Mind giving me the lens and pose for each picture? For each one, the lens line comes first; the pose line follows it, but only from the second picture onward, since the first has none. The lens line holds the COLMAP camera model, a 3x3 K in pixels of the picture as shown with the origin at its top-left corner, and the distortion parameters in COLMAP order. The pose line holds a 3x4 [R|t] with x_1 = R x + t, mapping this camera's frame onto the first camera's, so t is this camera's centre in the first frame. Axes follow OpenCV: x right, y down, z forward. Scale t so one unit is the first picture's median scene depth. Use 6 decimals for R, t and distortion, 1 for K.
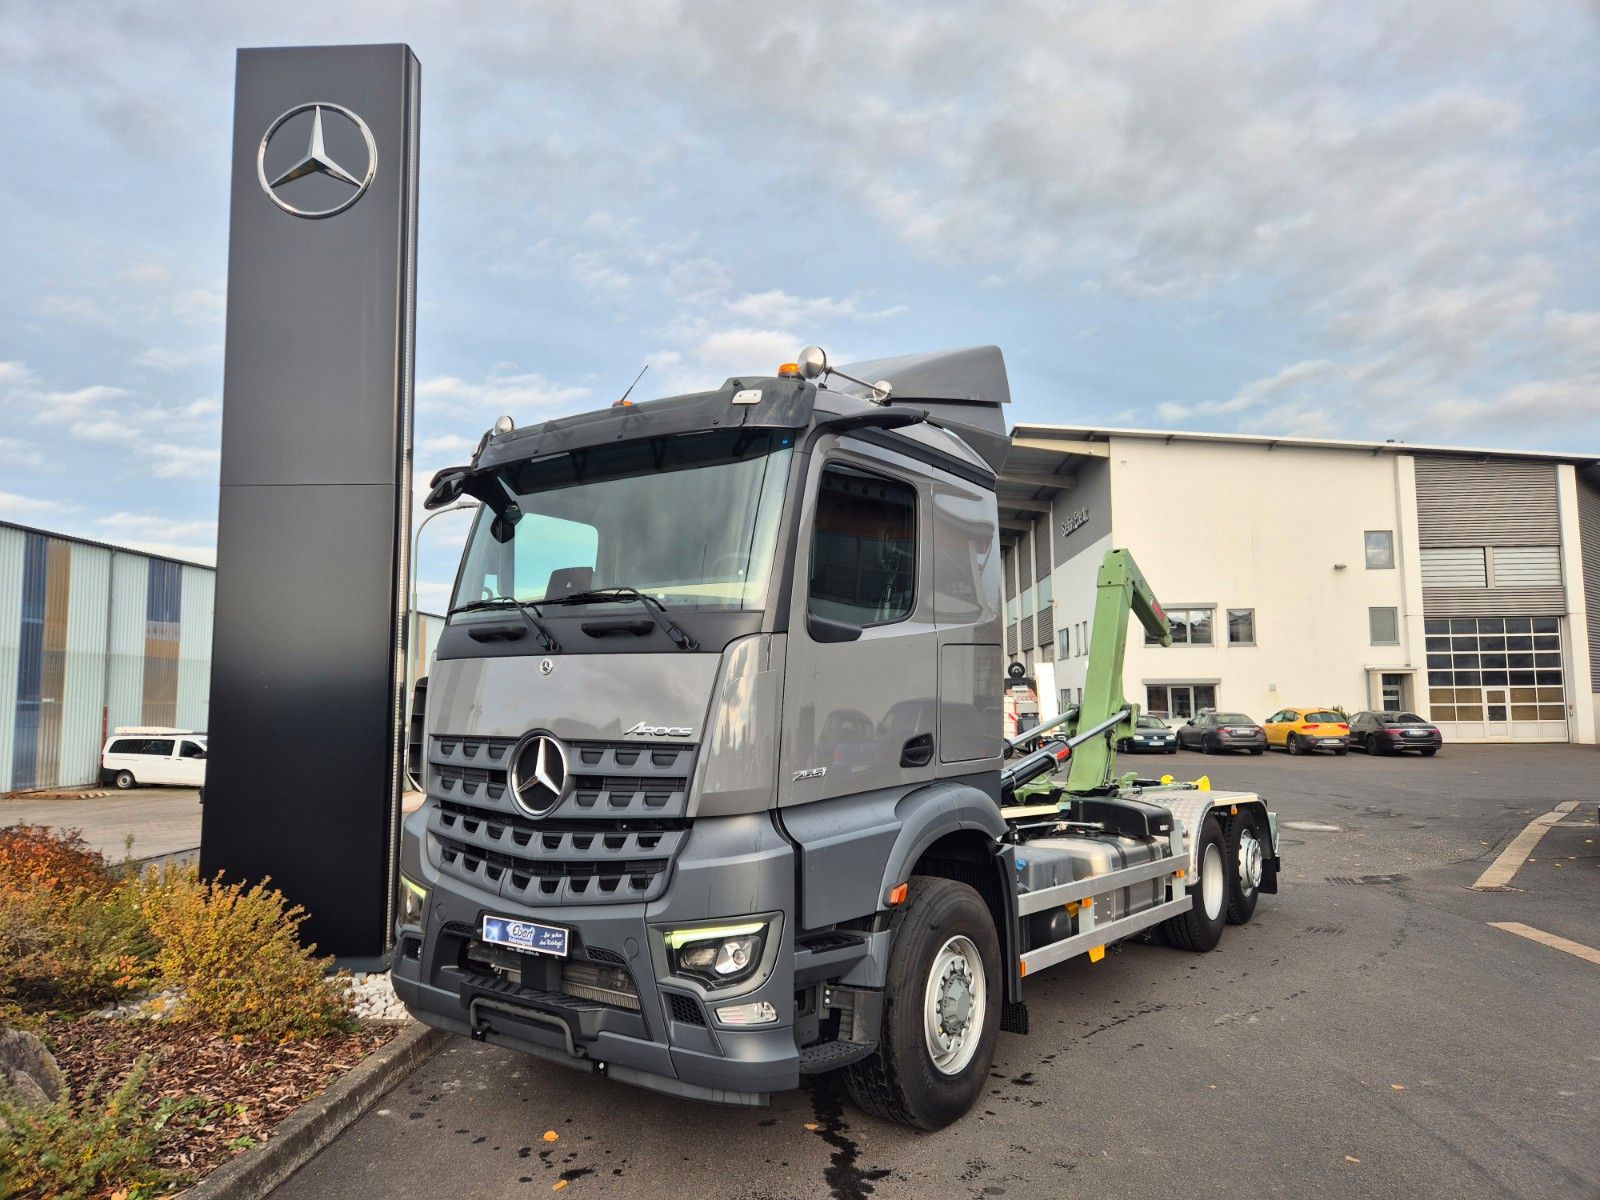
lens RADIAL K [[1094.8, 0, 810.1], [0, 1094.8, 613.1], [0, 0, 1]] dist [0.066199, -0.039124]
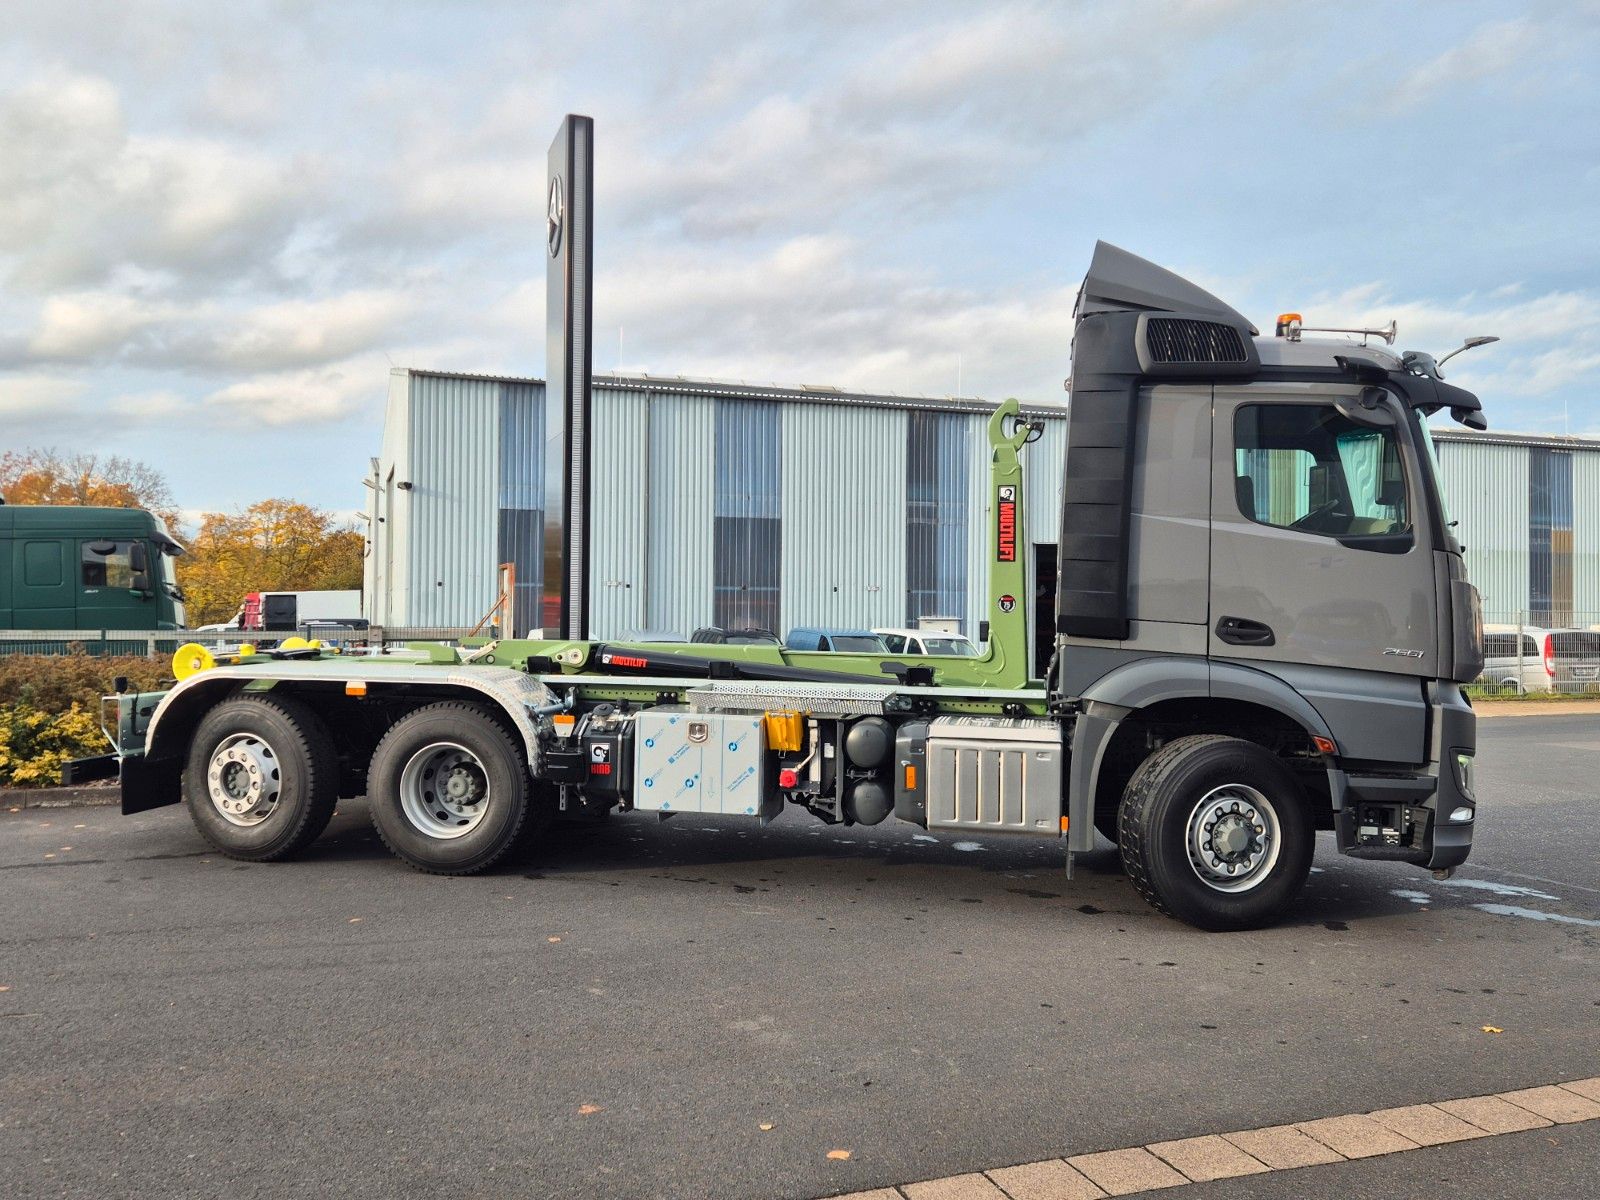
lens RADIAL K [[1323.4, 0, 800.8], [0, 1323.4, 597.3], [0, 0, 1]] dist [0.091308, -0.082578]
pose [[0.371618, 0.002947, -0.928381, 1.654779], [0.064536, 0.997494, 0.028999, 0.085118], [0.926140, -0.070691, 0.370496, 0.735979]]
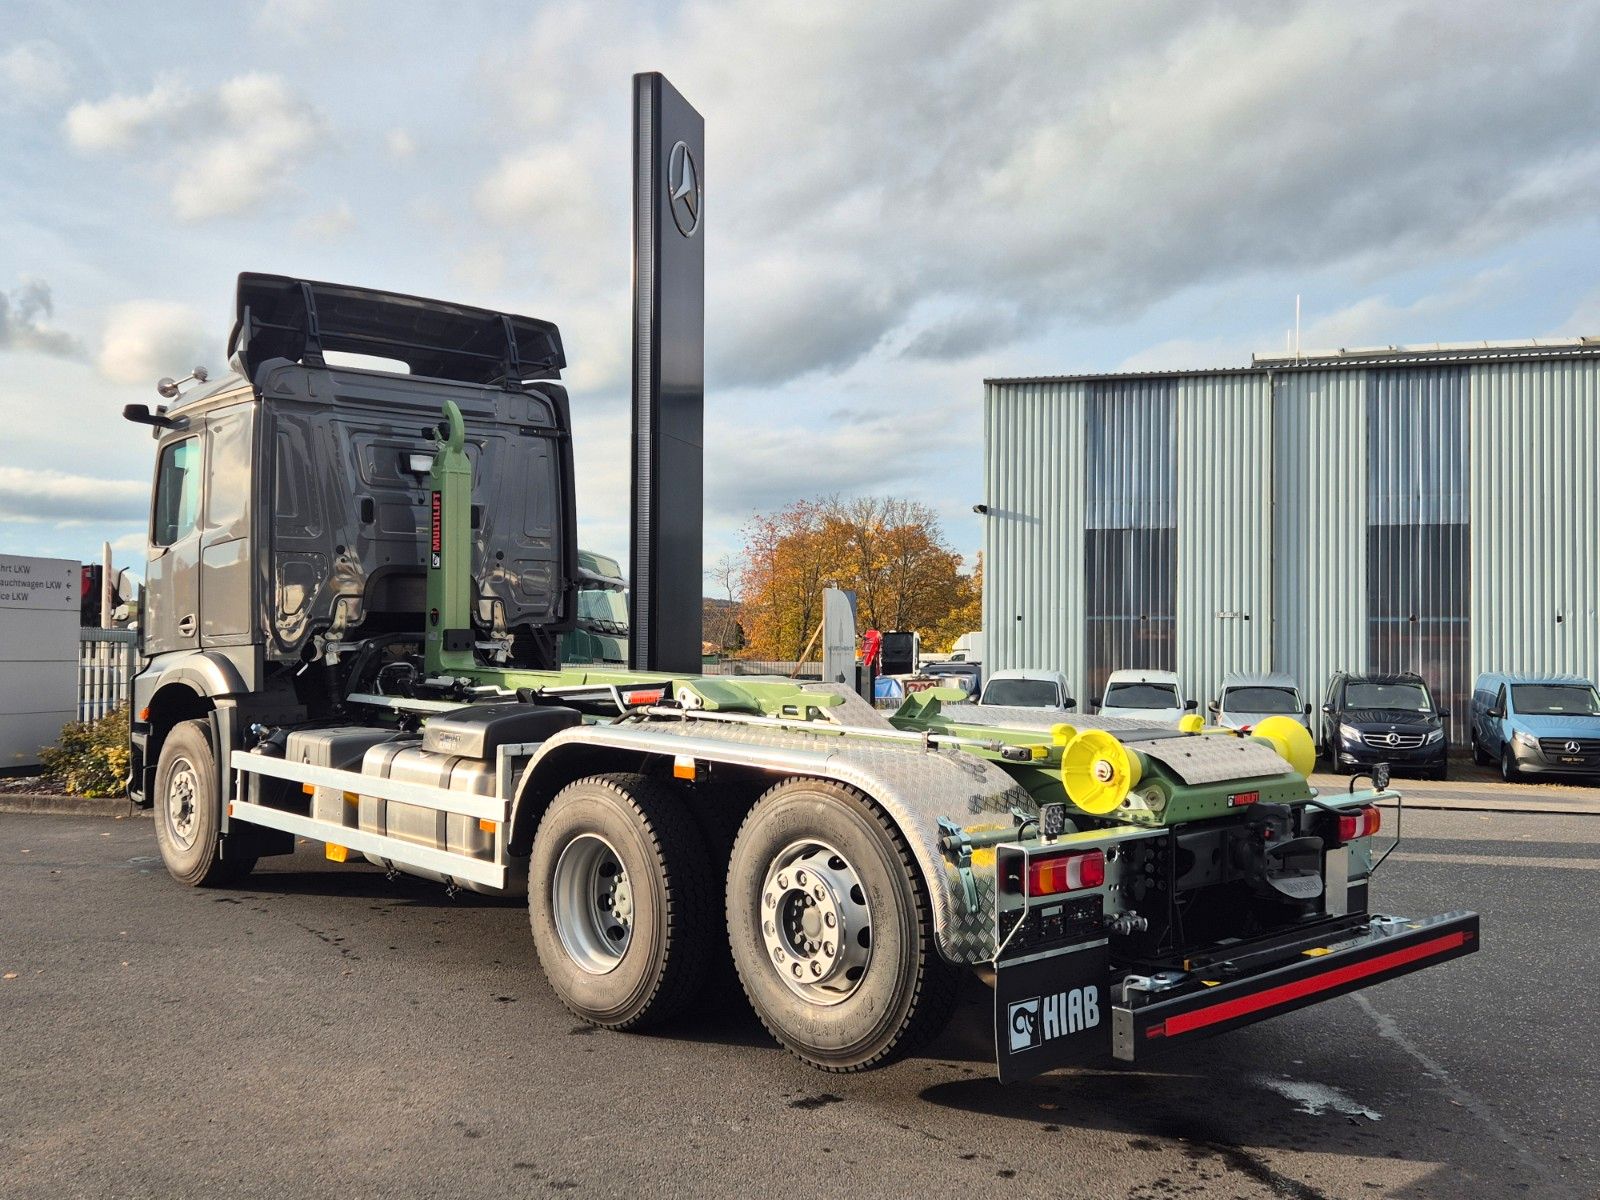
lens RADIAL K [[1524.9, 0, 791.3], [0, 1524.9, 605.6], [0, 0, 1]] dist [0.056049, 0.000000]
pose [[-0.232422, -0.019632, -0.972417, 1.579600], [0.074449, 0.996504, -0.037912, 0.197207], [0.969761, -0.081207, -0.230148, 1.873368]]
